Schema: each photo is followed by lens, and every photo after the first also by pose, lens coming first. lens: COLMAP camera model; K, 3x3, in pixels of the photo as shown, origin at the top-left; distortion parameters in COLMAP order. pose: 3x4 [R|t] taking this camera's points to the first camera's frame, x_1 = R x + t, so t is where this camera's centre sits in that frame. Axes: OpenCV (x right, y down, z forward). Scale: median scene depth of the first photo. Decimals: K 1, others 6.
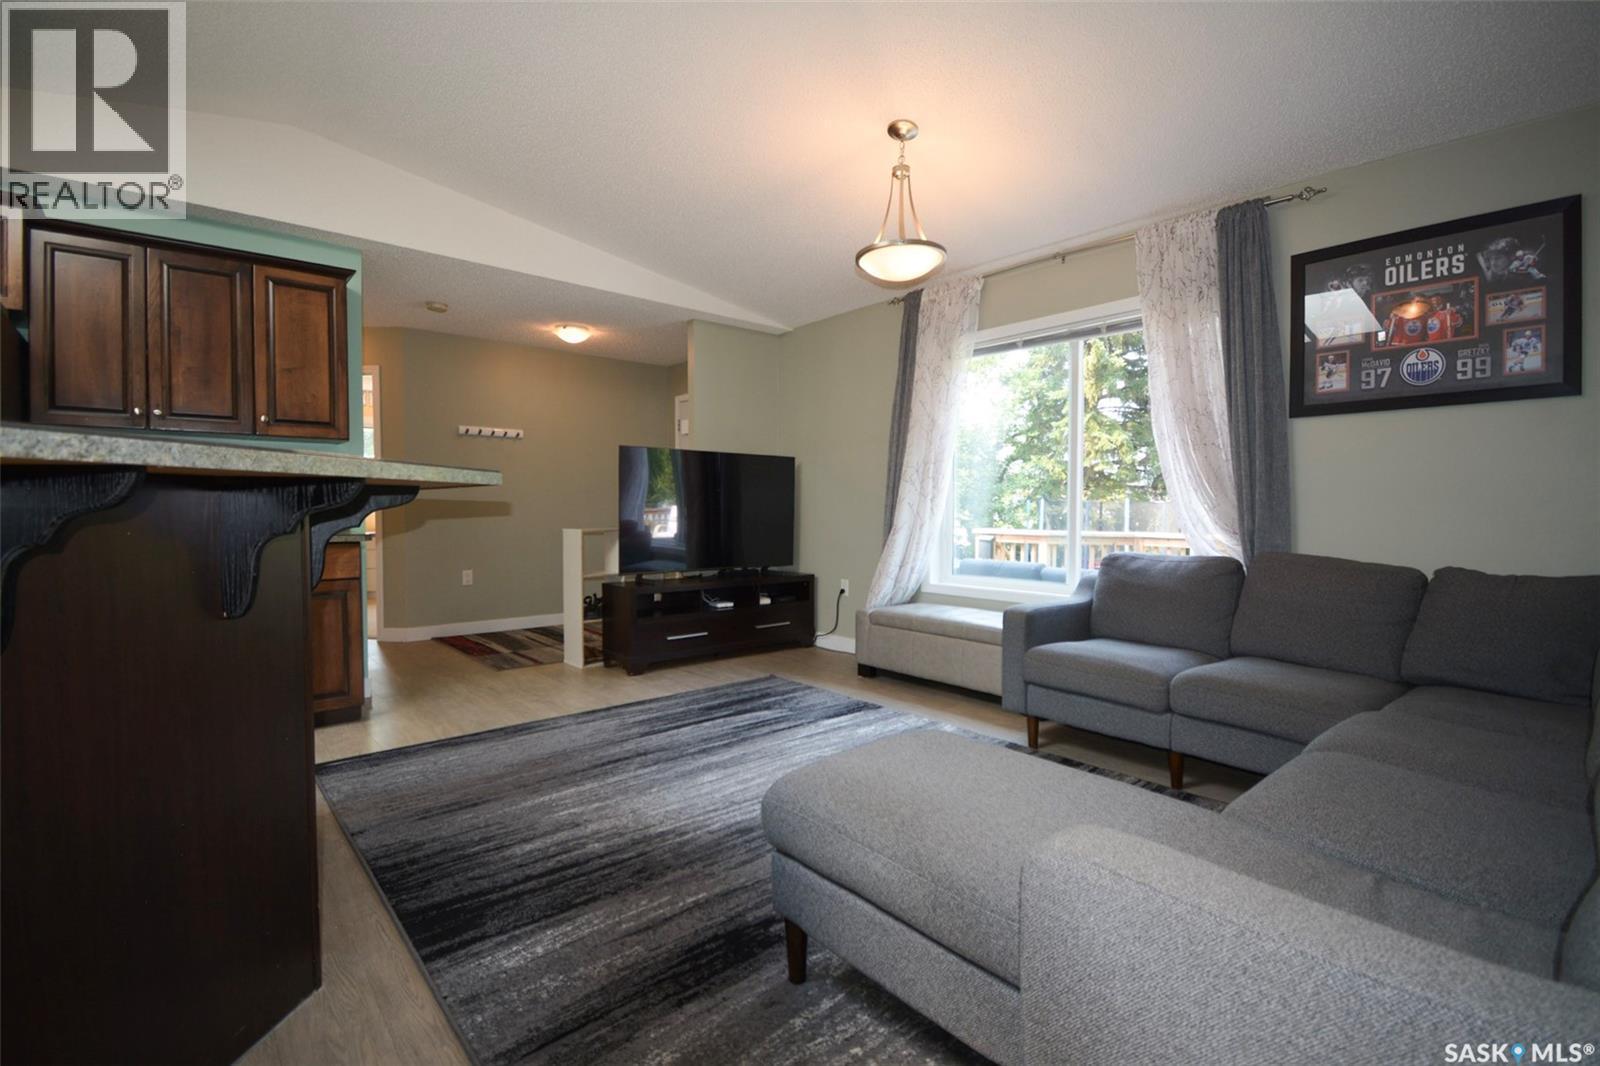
lens RADIAL K [[733.4, 0, 803.4], [0, 733.4, 526.5], [0, 0, 1]] dist [-0.011513, -0.007696]
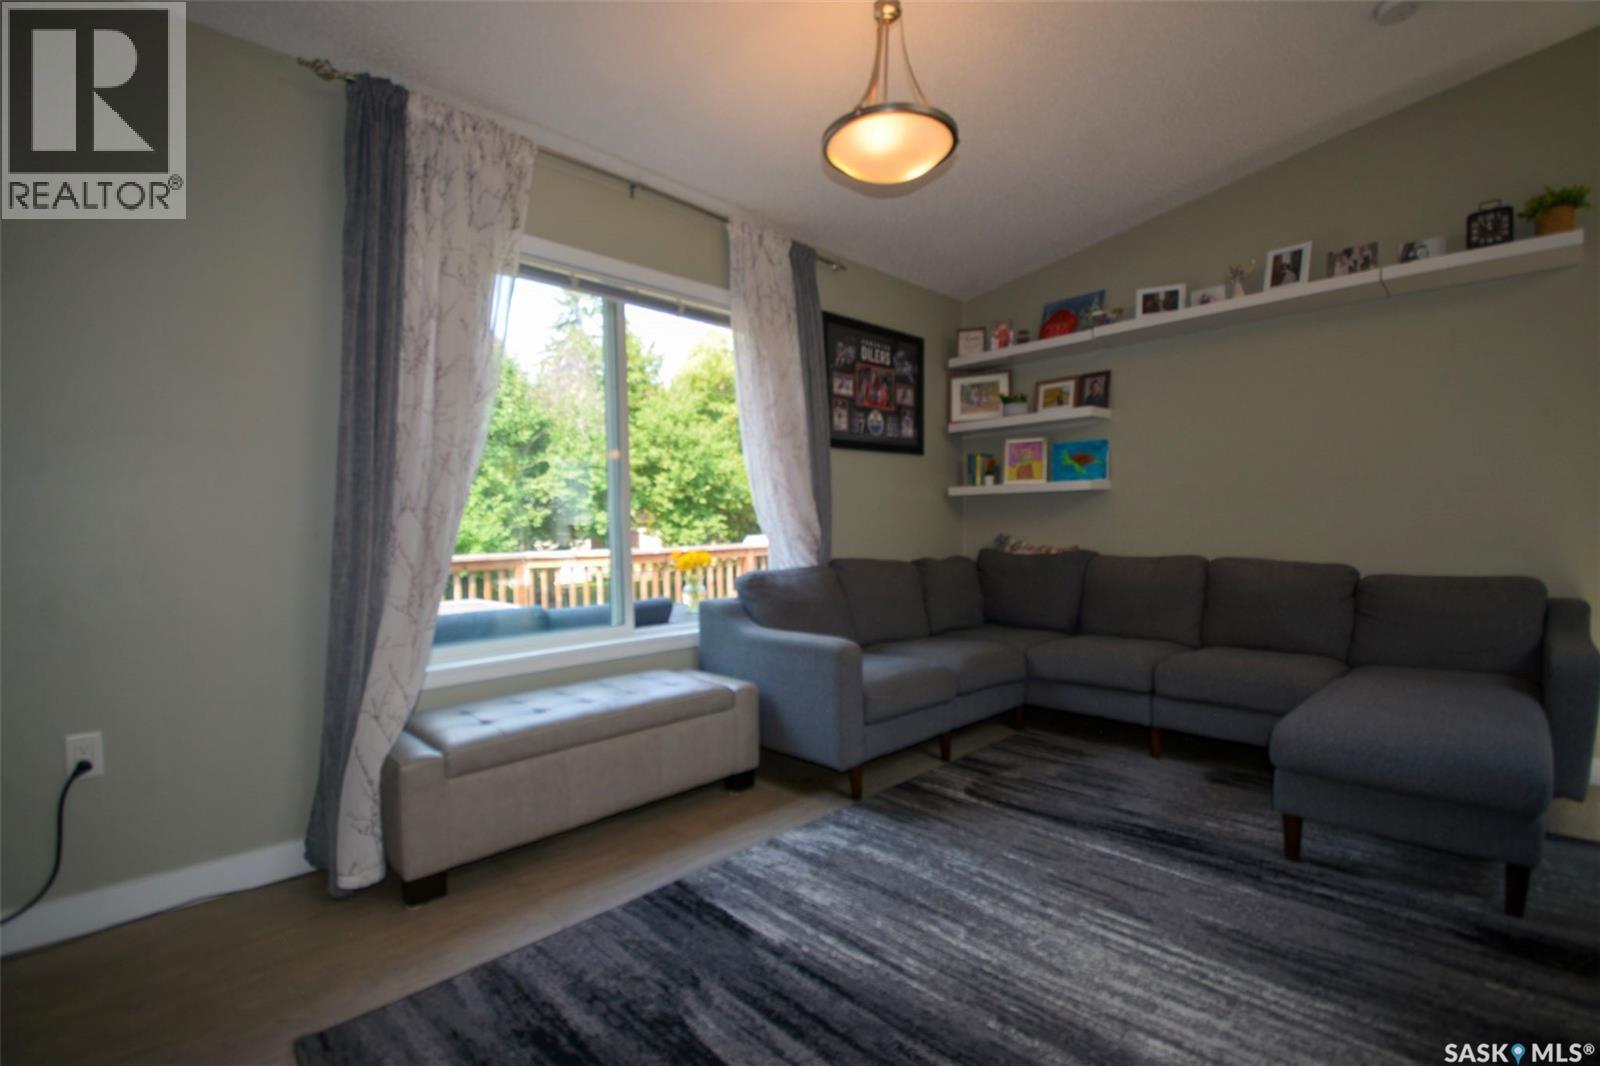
lens RADIAL K [[733.4, 0, 808.0], [0, 733.4, 528.7], [0, 0, 1]] dist [-0.011513, -0.007696]
pose [[-0.089517, -0.017147, 0.995838, -0.488444], [0.021841, 0.999578, 0.019174, -0.031970], [-0.995746, 0.023467, -0.089105, 1.027632]]
